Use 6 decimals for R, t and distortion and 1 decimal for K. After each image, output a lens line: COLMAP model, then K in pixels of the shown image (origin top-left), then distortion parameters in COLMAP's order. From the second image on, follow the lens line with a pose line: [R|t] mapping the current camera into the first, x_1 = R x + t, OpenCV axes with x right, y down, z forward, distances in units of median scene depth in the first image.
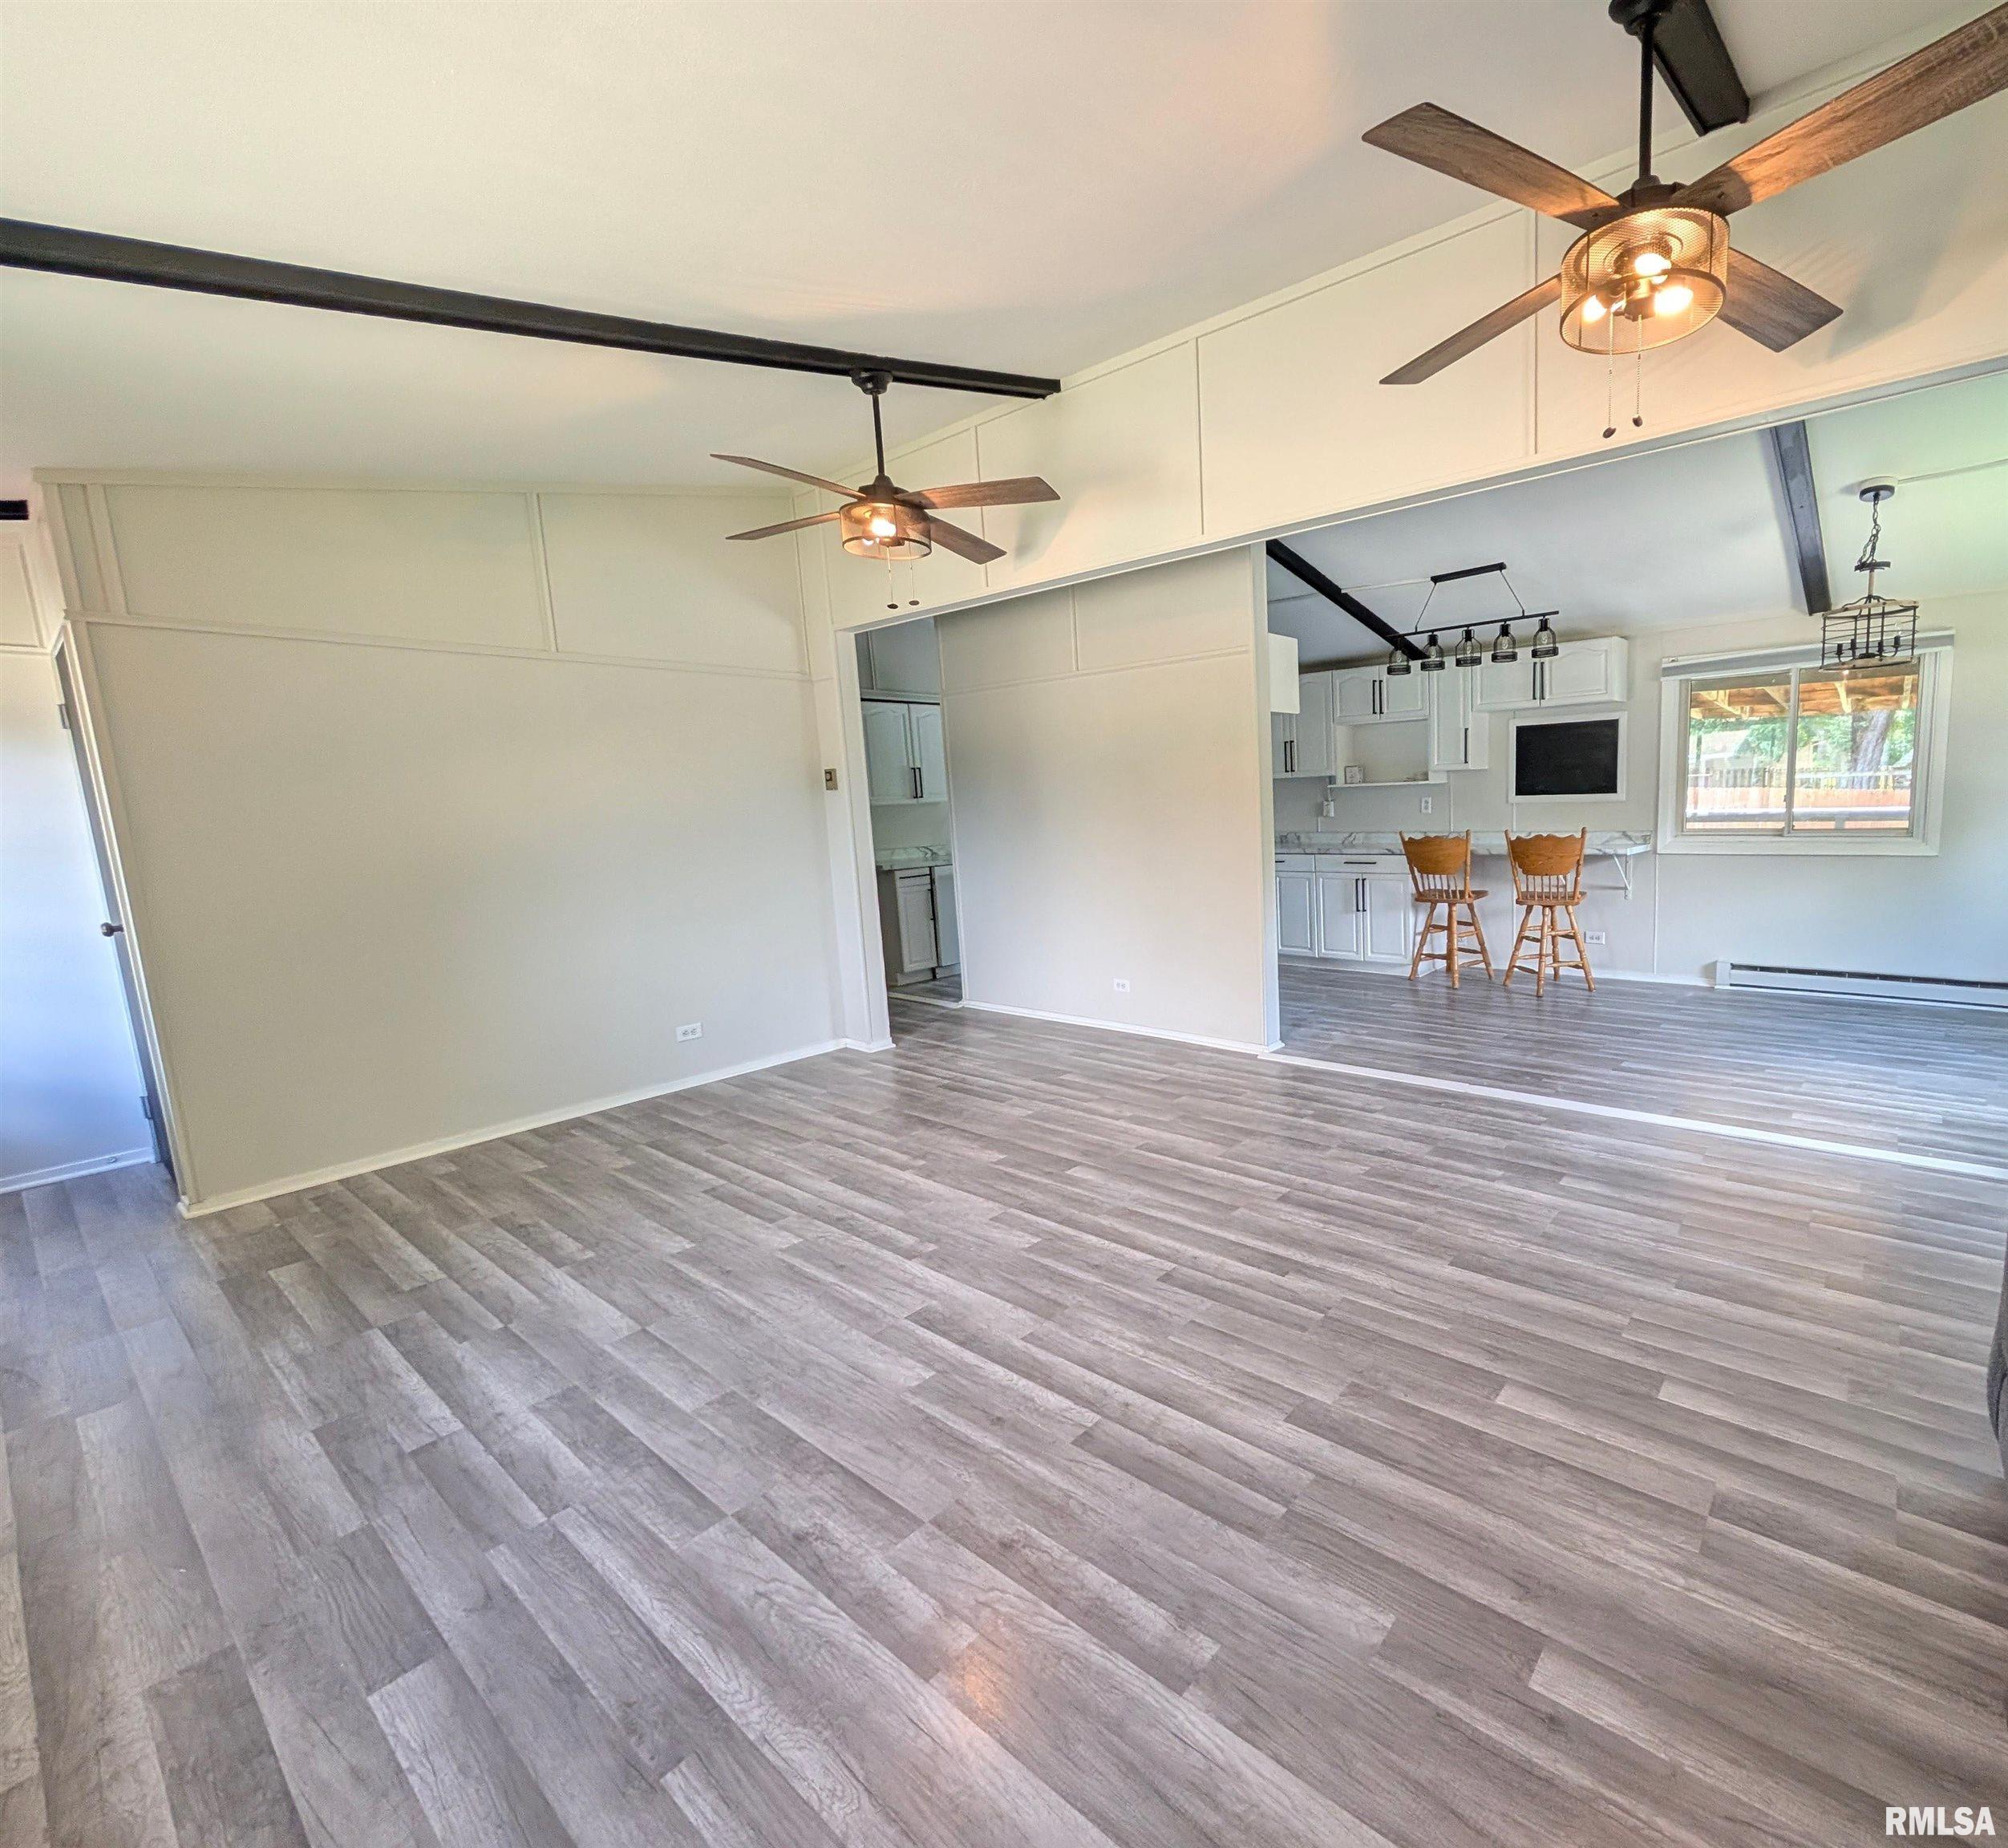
lens RADIAL K [[936.0, 0, 1224.2], [0, 936.0, 927.5], [0, 0, 1]] dist [-0.001248, 0.000591]
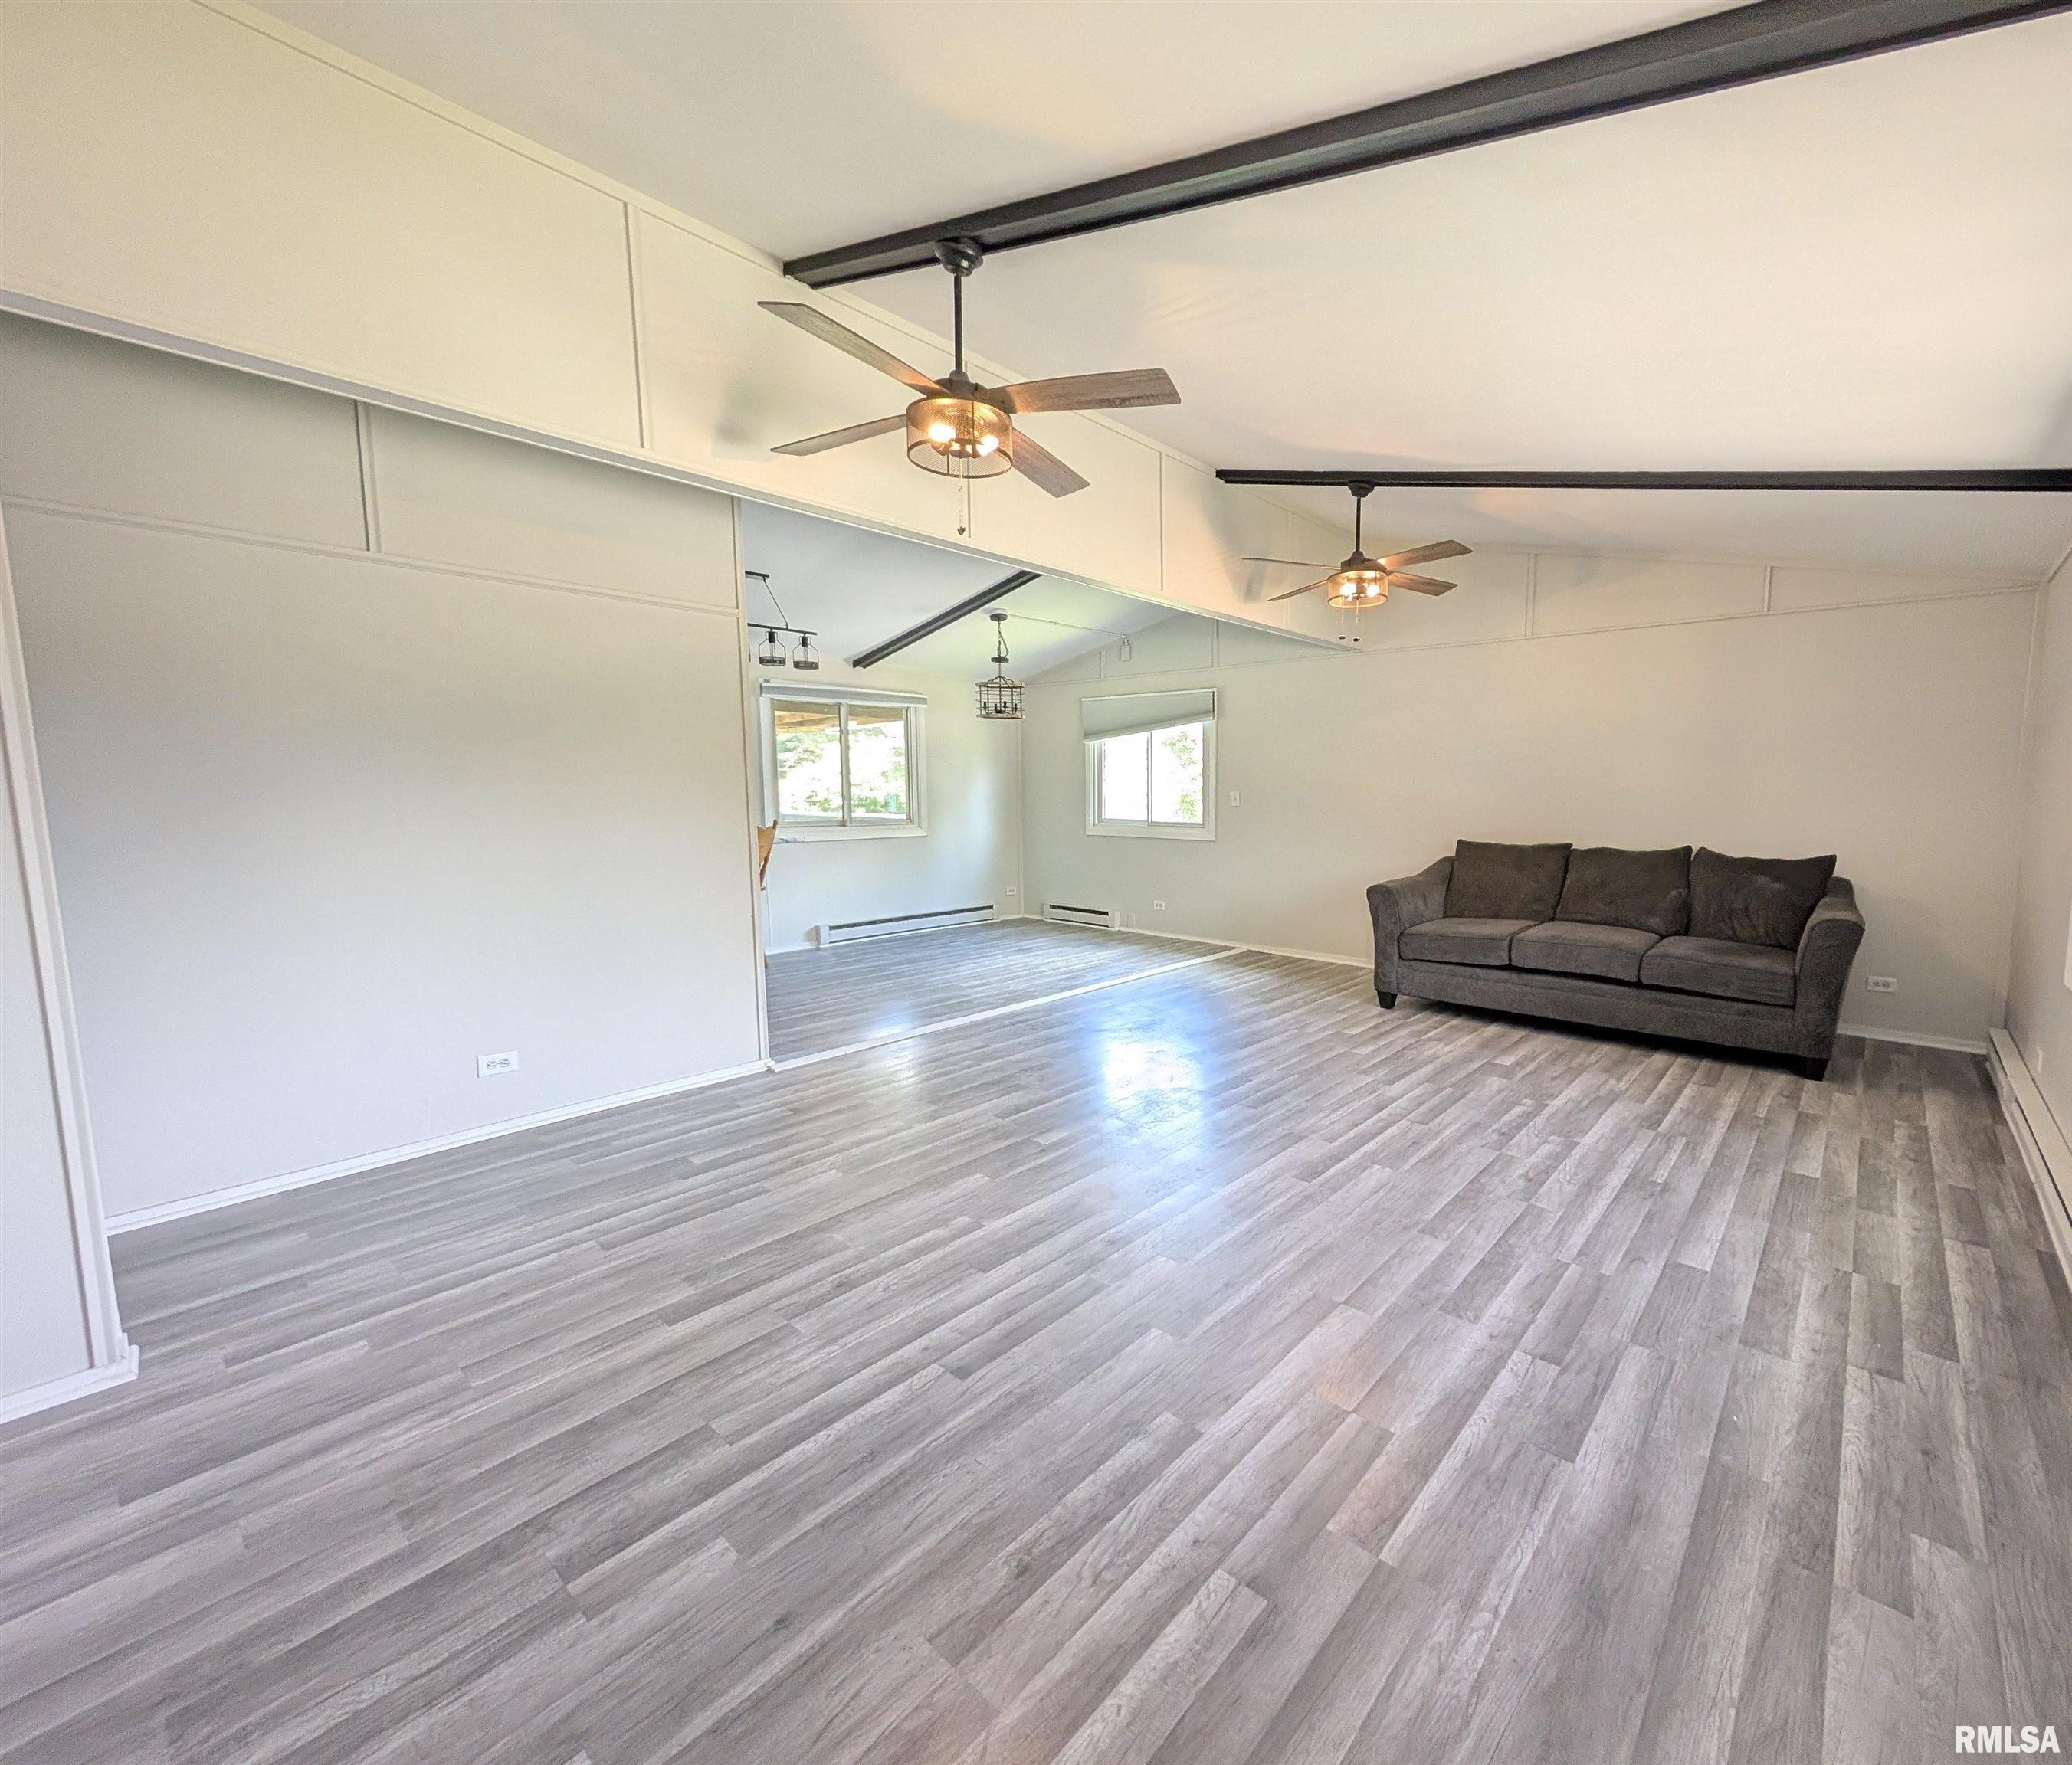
lens RADIAL K [[865.7, 0, 1176.1], [0, 865.7, 934.7], [0, 0, 1]] dist [-0.002567, 0.000684]
pose [[0.047206, -0.133274, 0.989954, -1.181646], [0.135533, 0.982749, 0.125841, -0.067219], [-0.989648, 0.128231, 0.064454, 0.856901]]
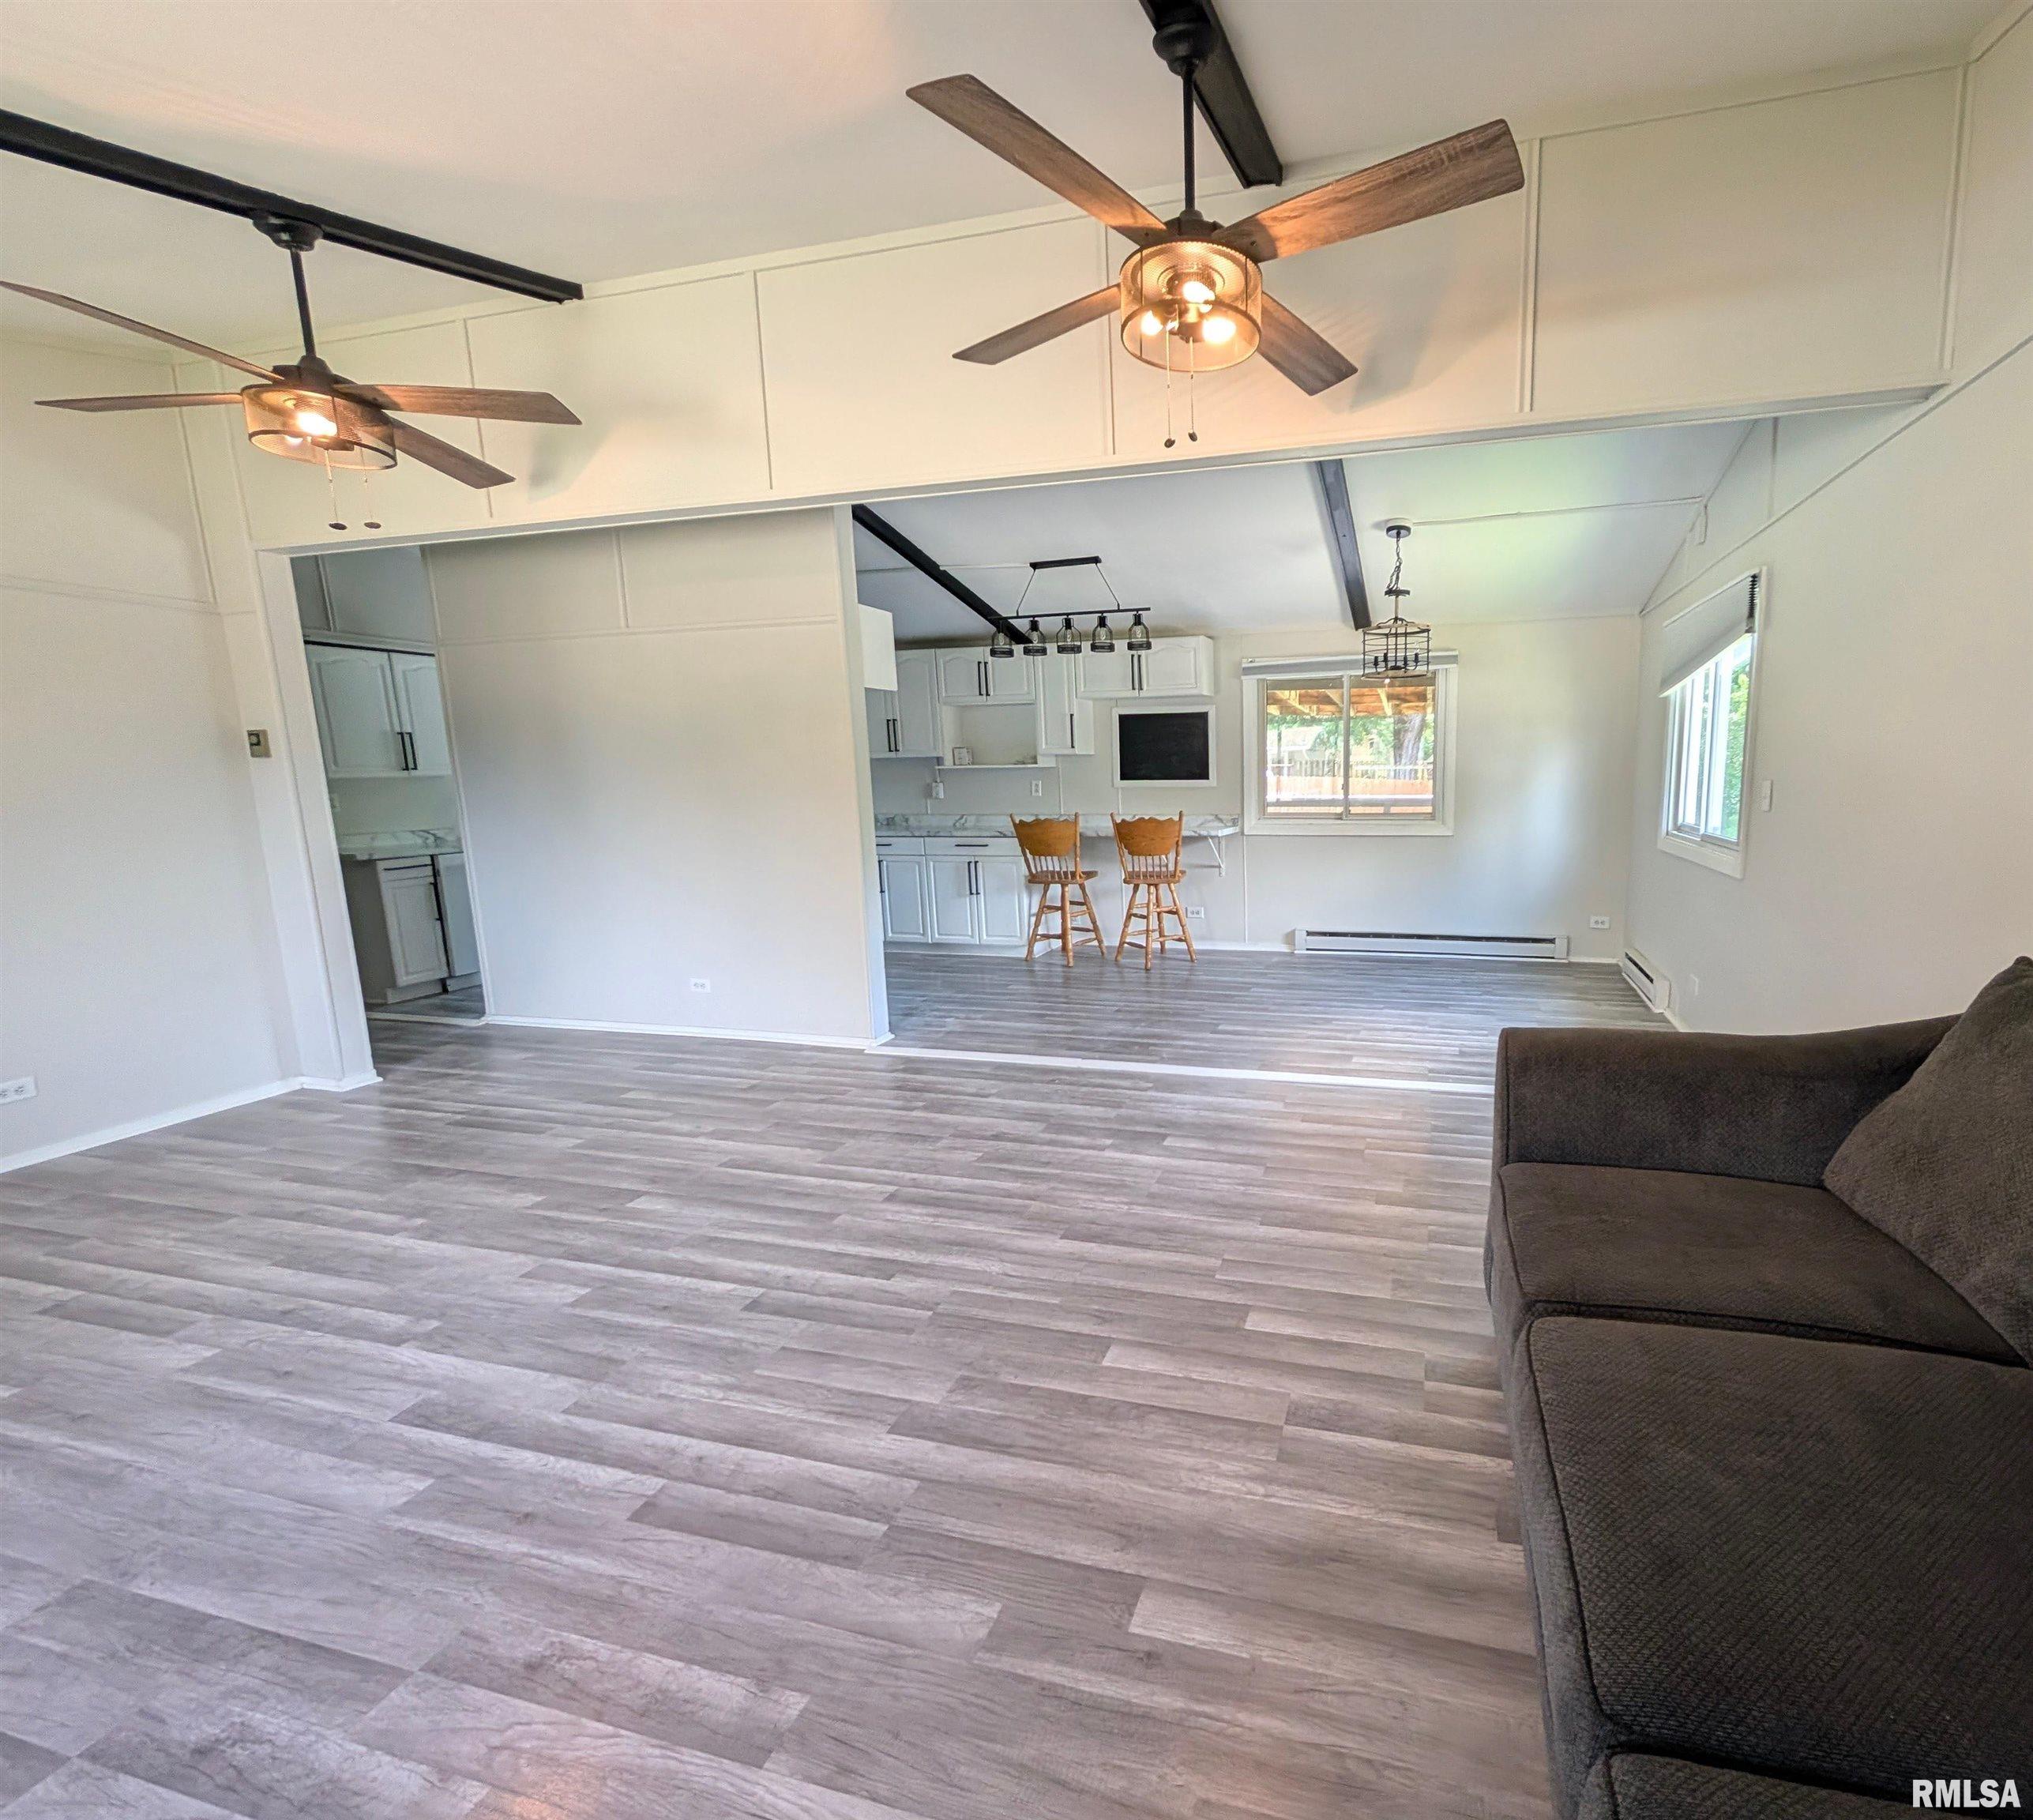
lens RADIAL K [[922.5, 0, 1211.8], [0, 922.5, 913.1], [0, 0, 1]] dist [-0.000148, 0.000725]
pose [[0.925843, -0.036920, 0.376102, 0.023988], [0.034970, 0.999316, 0.012013, -0.001078], [-0.376288, 0.002030, 0.926501, 0.002340]]
